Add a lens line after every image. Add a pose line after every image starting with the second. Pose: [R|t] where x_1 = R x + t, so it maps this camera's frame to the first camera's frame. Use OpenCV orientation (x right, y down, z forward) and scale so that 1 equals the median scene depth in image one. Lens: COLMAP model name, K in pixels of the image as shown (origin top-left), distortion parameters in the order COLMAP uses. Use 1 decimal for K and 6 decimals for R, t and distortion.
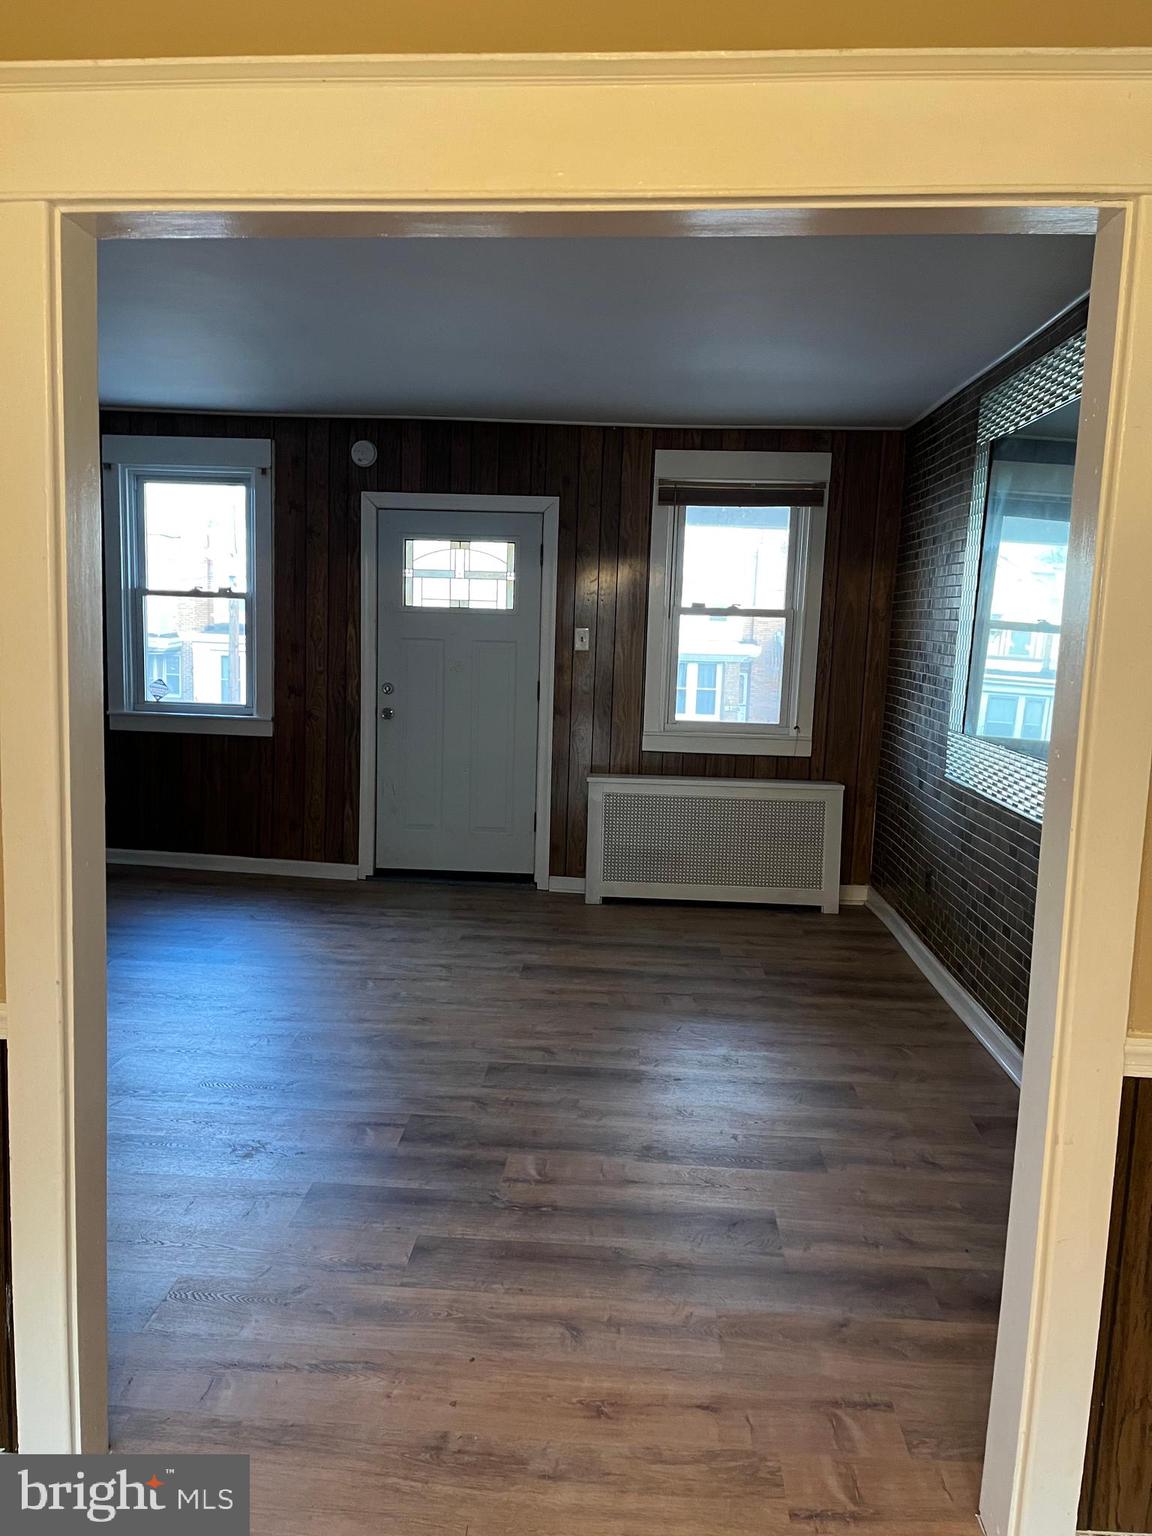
lens RADIAL K [[1154.2, 0, 579.1], [0, 1154.2, 775.5], [0, 0, 1]] dist [0.014249, -0.002876]
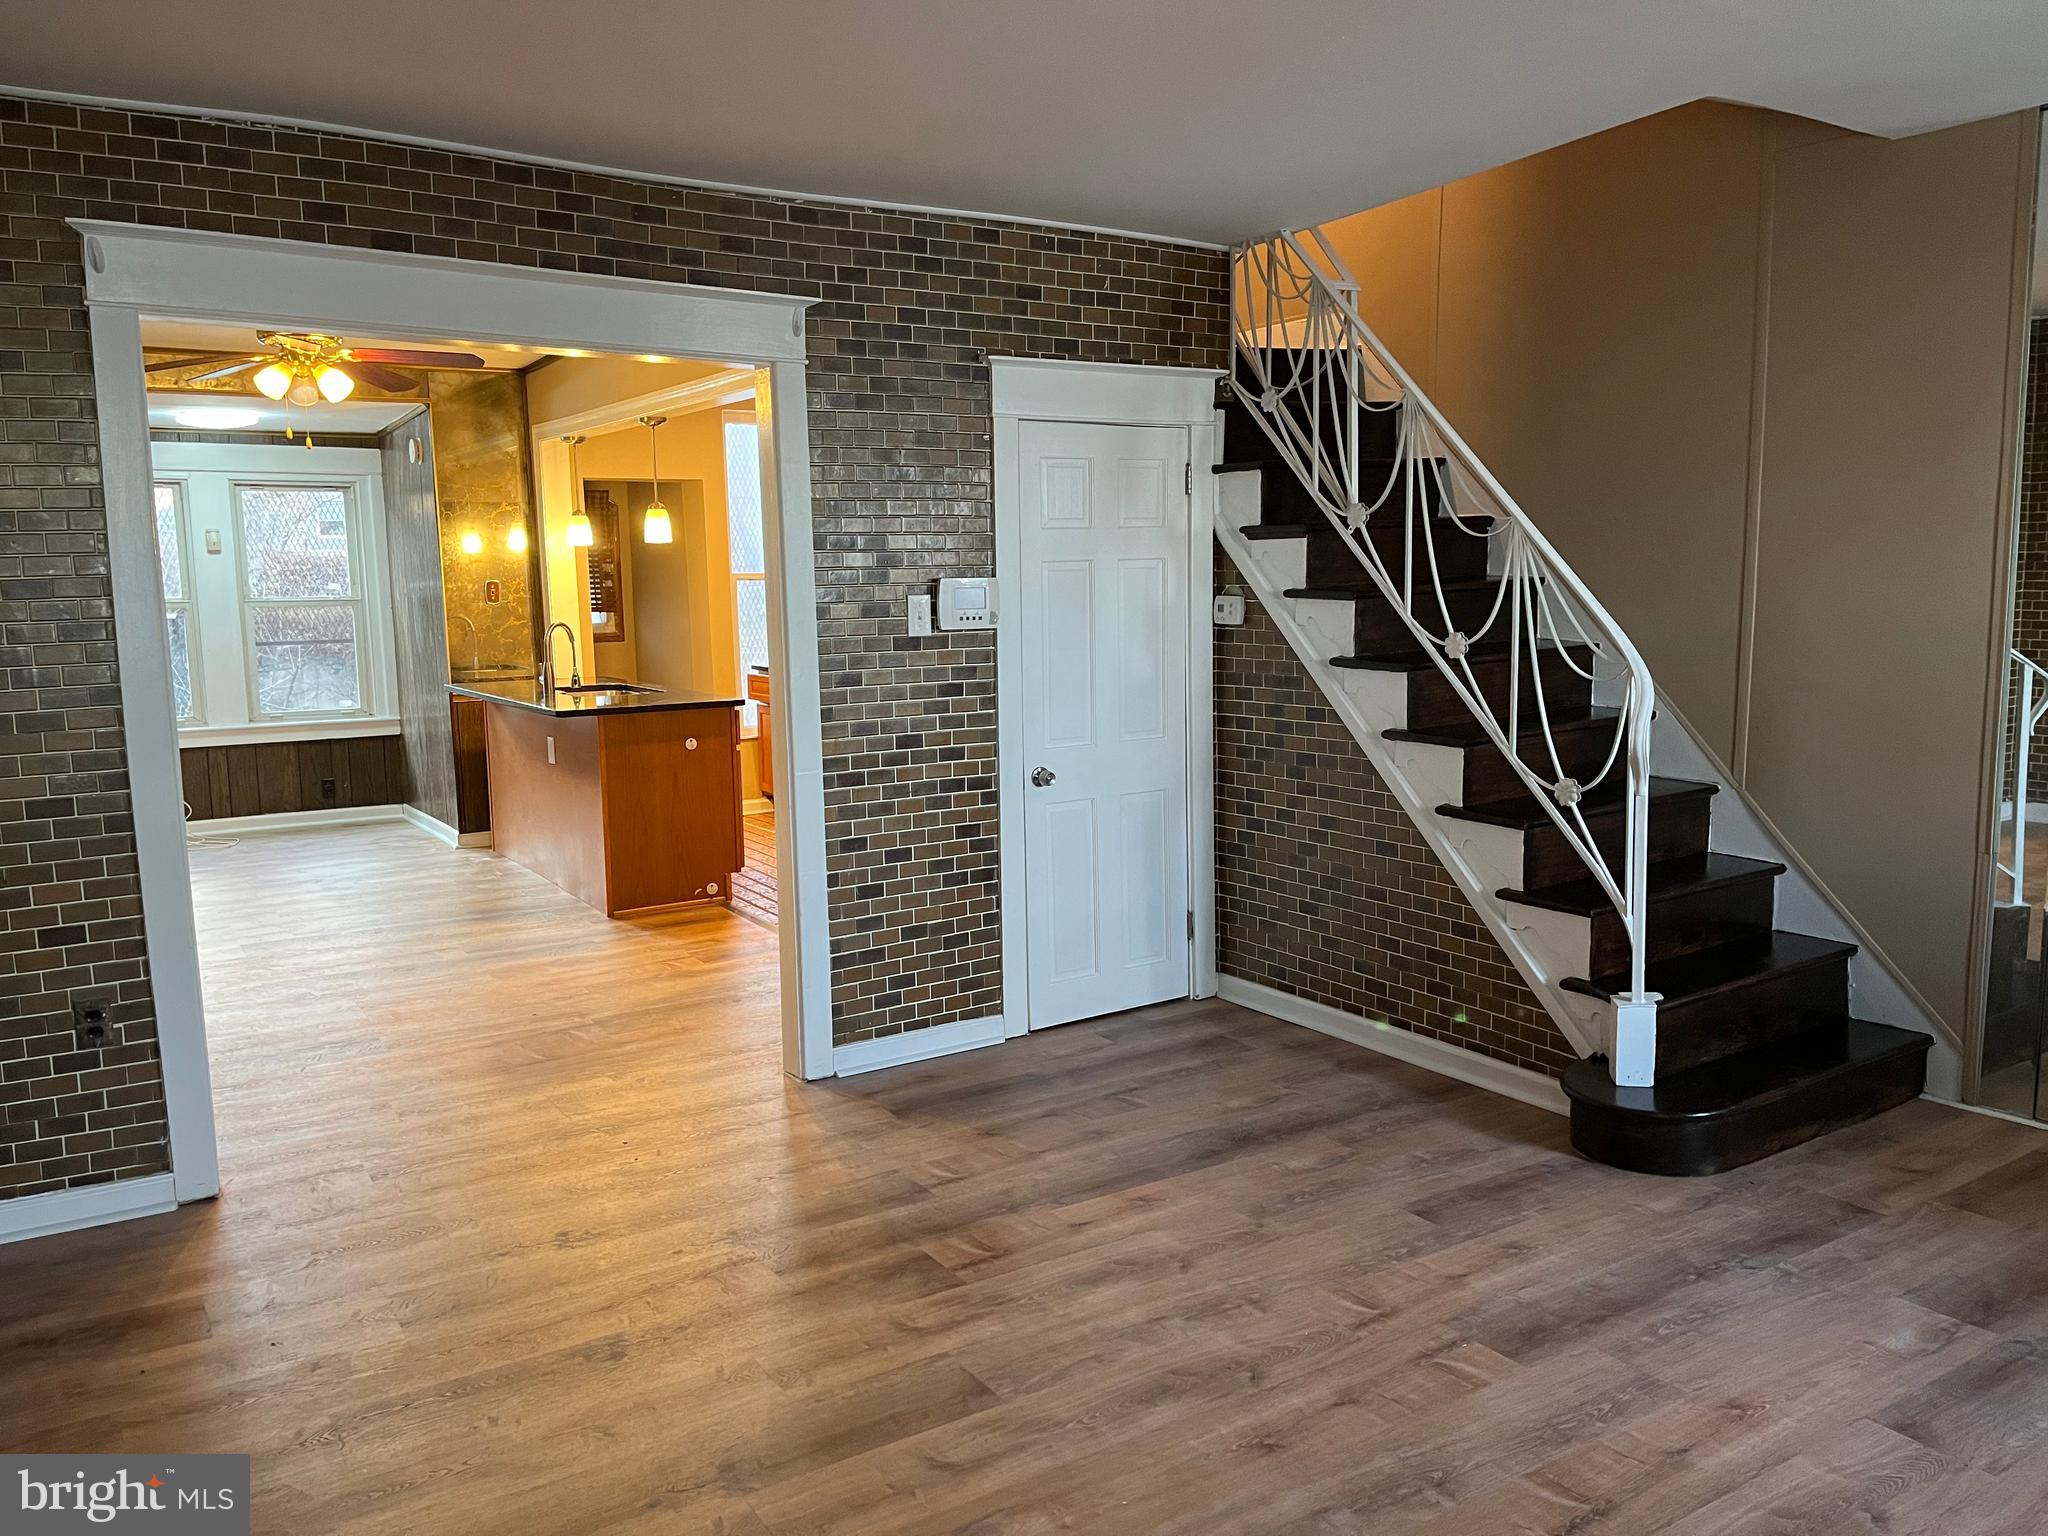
lens RADIAL K [[1538.9, 0, 1037.6], [0, 1538.9, 761.2], [0, 0, 1]] dist [0.014249, -0.002876]
pose [[-0.817818, 0.042743, -0.573888, 0.319270], [-0.087492, 0.976410, 0.197403, -0.191156], [0.568788, 0.211651, -0.794786, 1.574392]]
